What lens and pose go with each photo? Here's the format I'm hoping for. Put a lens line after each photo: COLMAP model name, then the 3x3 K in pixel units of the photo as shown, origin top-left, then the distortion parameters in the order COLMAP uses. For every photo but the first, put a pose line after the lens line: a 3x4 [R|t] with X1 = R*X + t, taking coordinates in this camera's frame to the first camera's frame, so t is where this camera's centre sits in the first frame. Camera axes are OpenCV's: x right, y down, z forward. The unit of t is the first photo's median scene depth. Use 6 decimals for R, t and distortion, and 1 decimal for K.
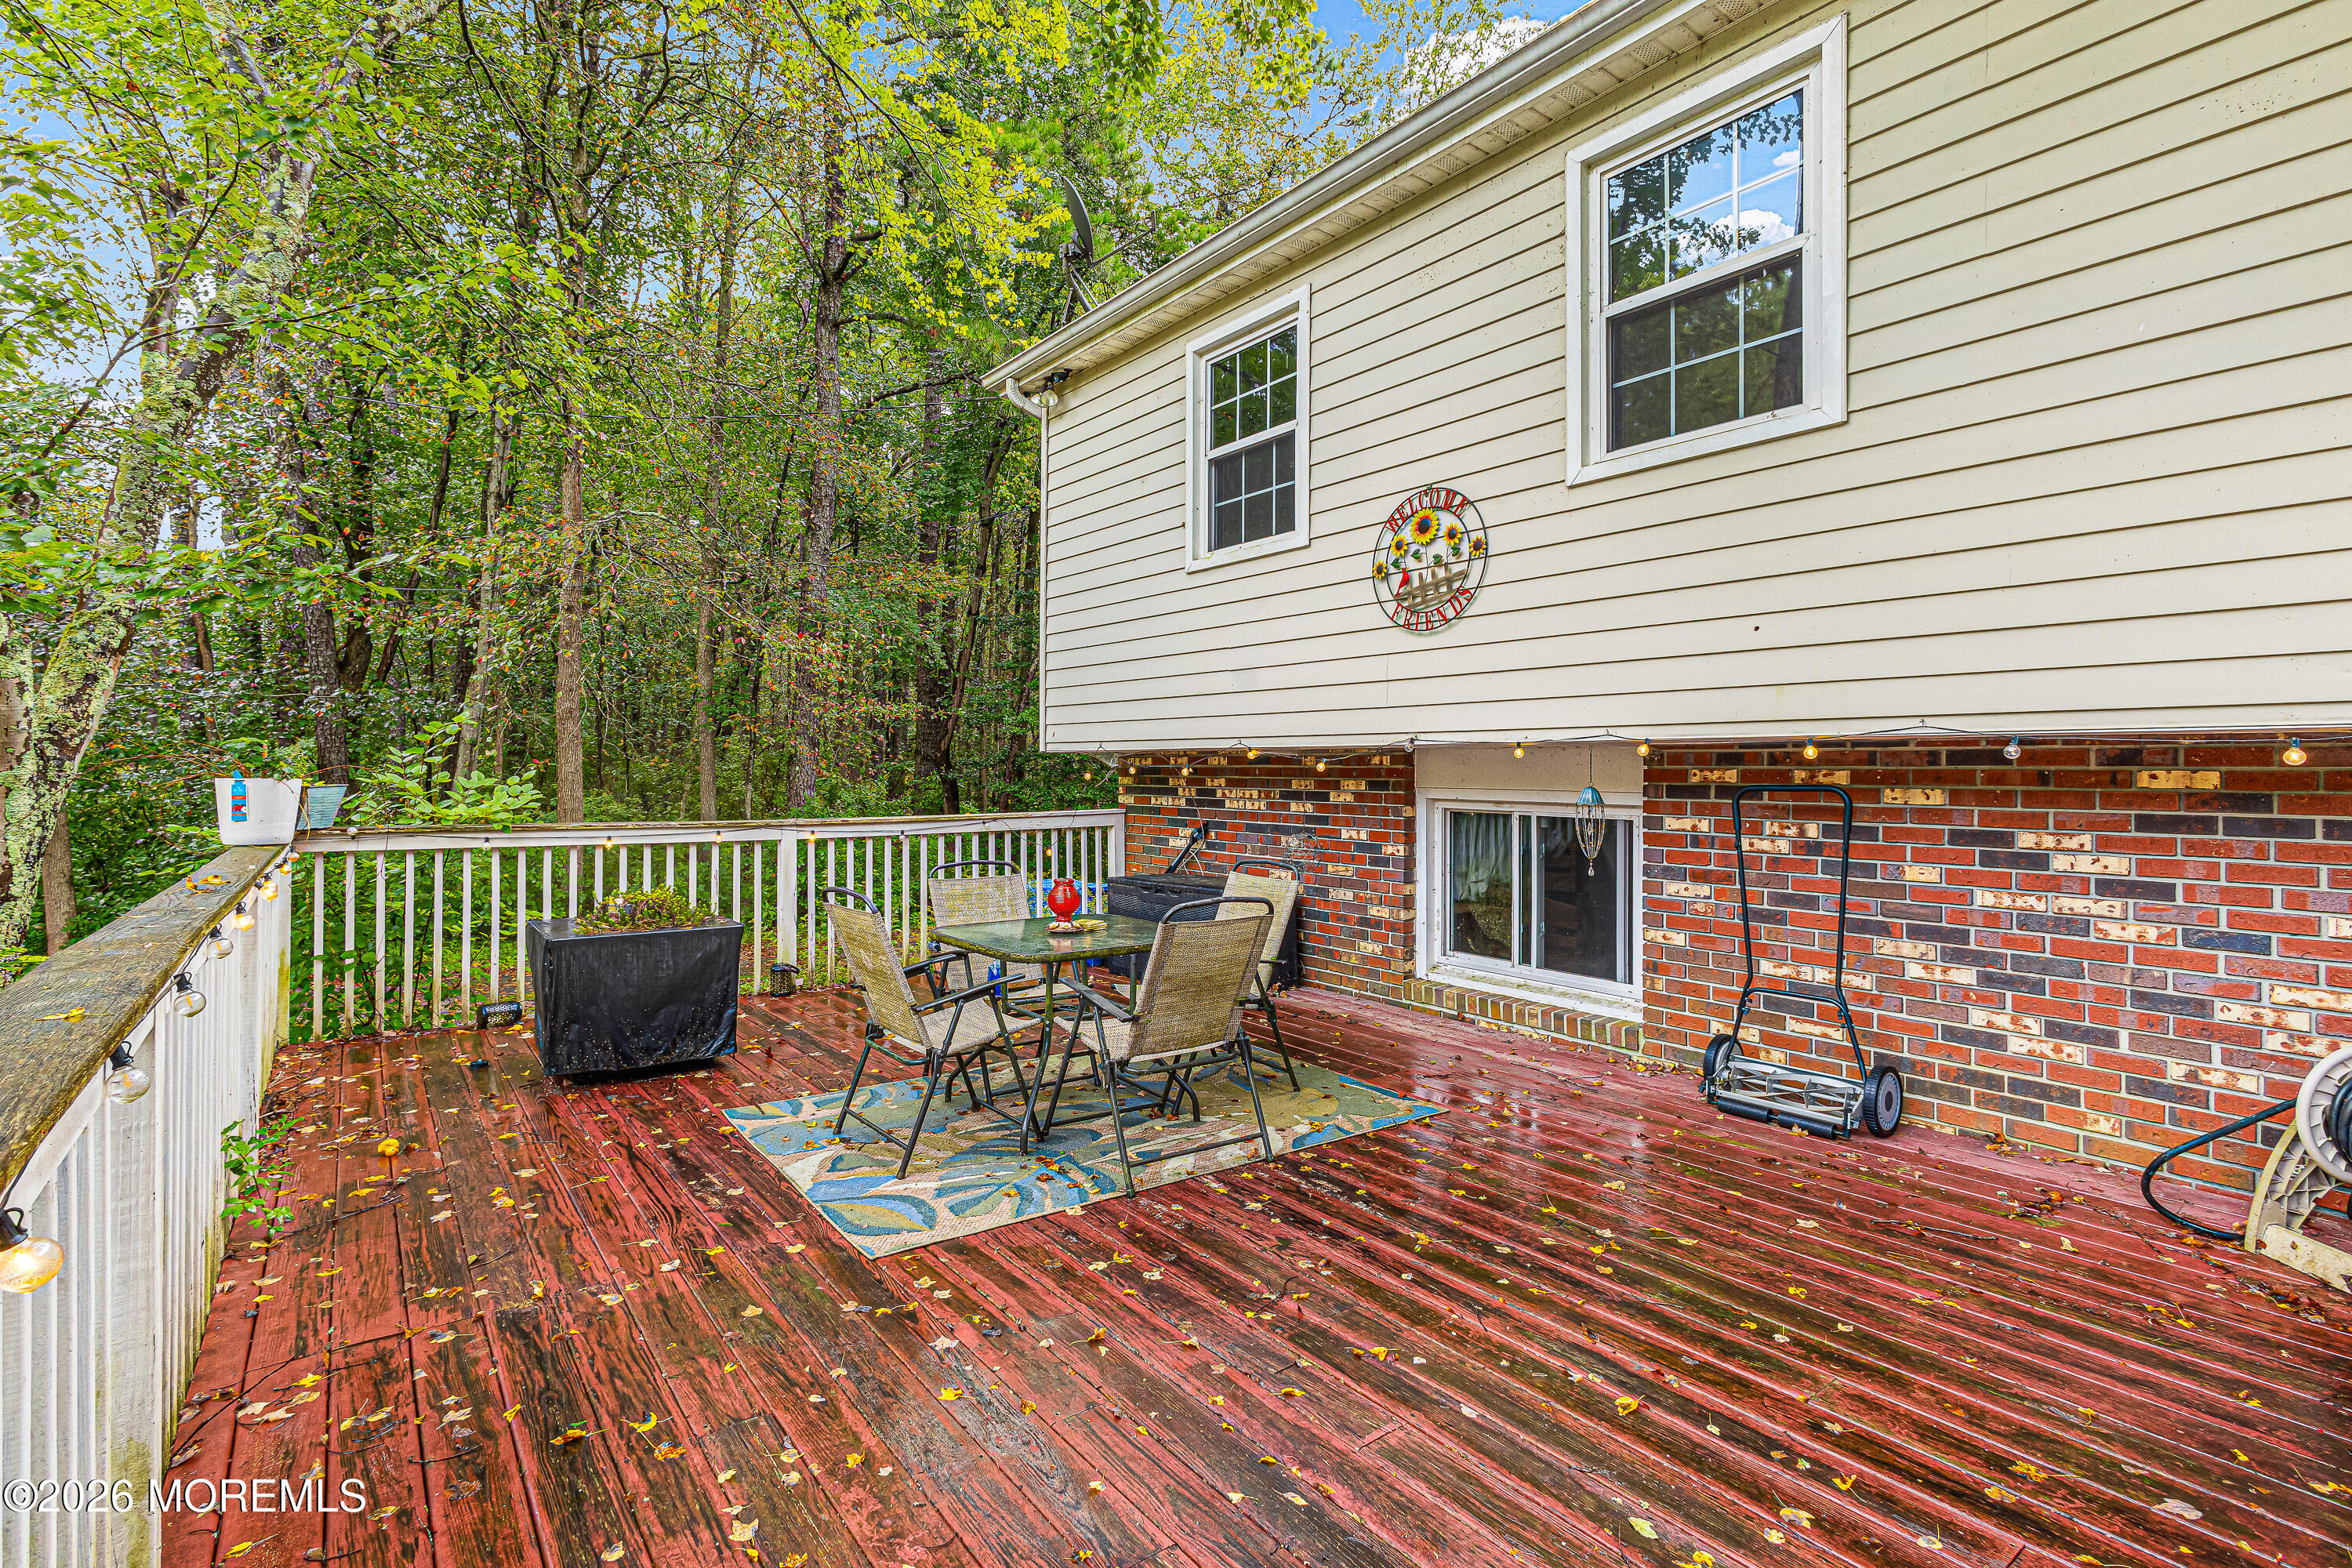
lens RADIAL K [[1108.5, 0, 1184.1], [0, 1108.5, 758.7], [0, 0, 1]] dist [-0.003190, 0.002953]
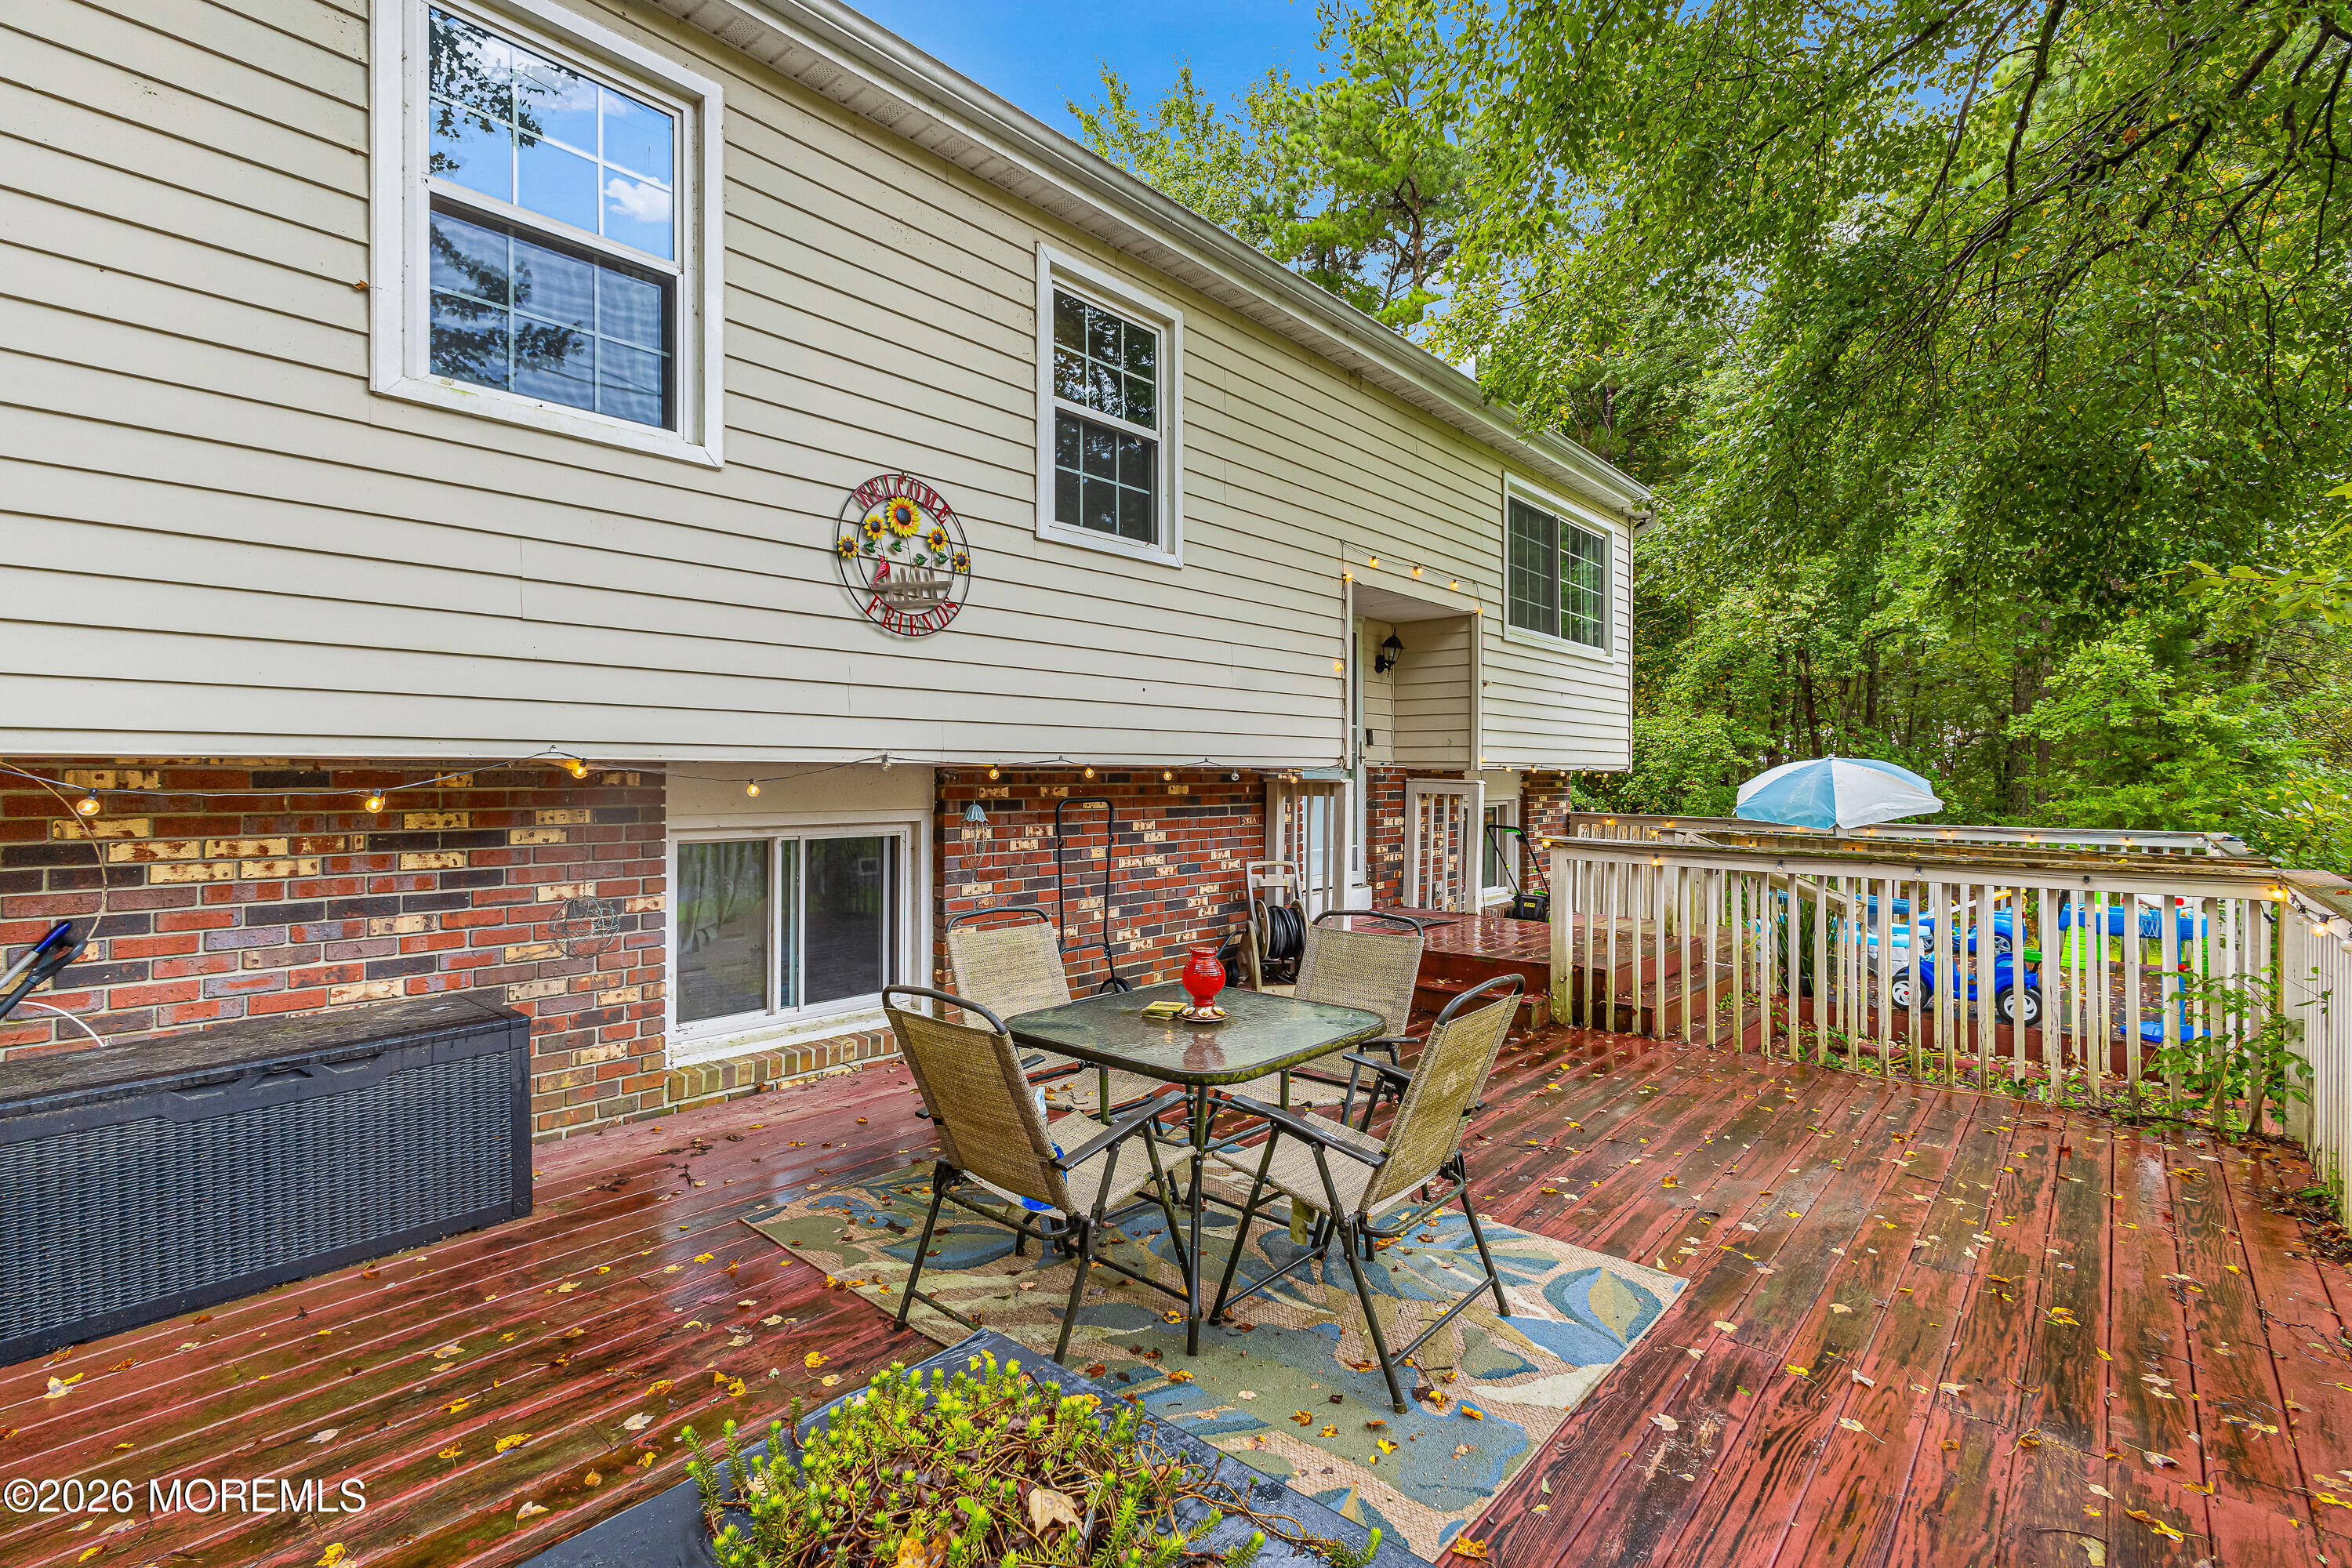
lens RADIAL K [[1108.5, 0, 1131.6], [0, 1108.5, 772.1], [0, 0, 1]] dist [-0.003190, 0.002953]
pose [[-0.191969, -0.002269, 0.981398, -0.783086], [-0.011109, 0.999938, 0.000139, -0.009226], [-0.981338, -0.010876, -0.191983, 1.125513]]
